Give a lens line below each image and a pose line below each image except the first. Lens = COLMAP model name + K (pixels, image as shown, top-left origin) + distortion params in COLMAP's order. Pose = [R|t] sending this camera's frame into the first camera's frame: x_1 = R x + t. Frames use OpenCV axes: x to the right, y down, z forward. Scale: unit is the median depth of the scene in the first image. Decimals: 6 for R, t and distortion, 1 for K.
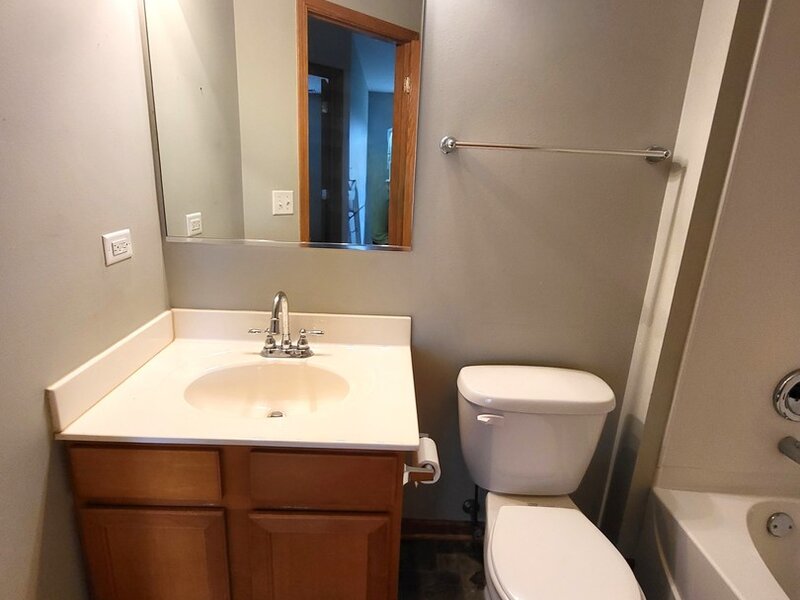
lens RADIAL K [[451.8, 0, 398.2], [0, 451.8, 295.9], [0, 0, 1]] dist [0.002020, 0.000162]
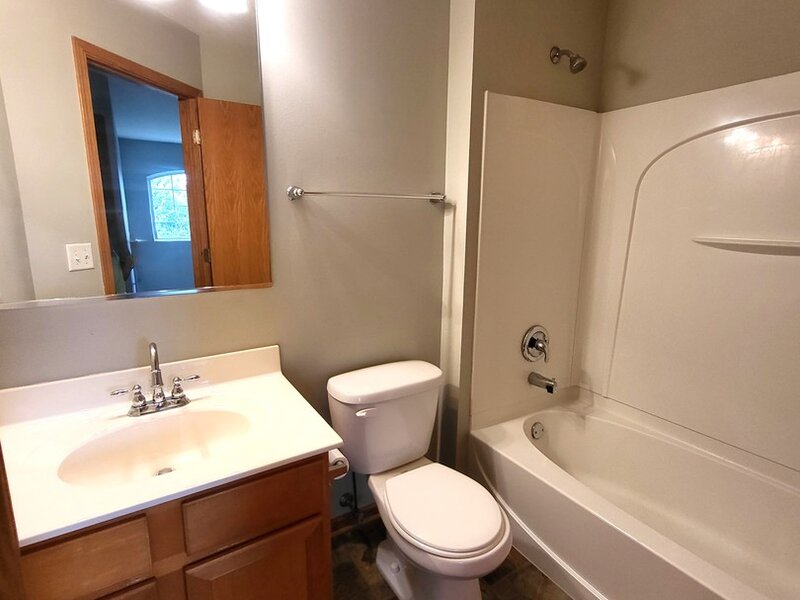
lens RADIAL K [[426.3, 0, 379.2], [0, 426.3, 297.1], [0, 0, 1]] dist [-0.001854, 0.000139]
pose [[0.854409, -0.137301, 0.501132, -0.278755], [0.174451, 0.984275, -0.027759, 0.003613], [-0.489440, 0.111141, 0.864925, -0.041986]]
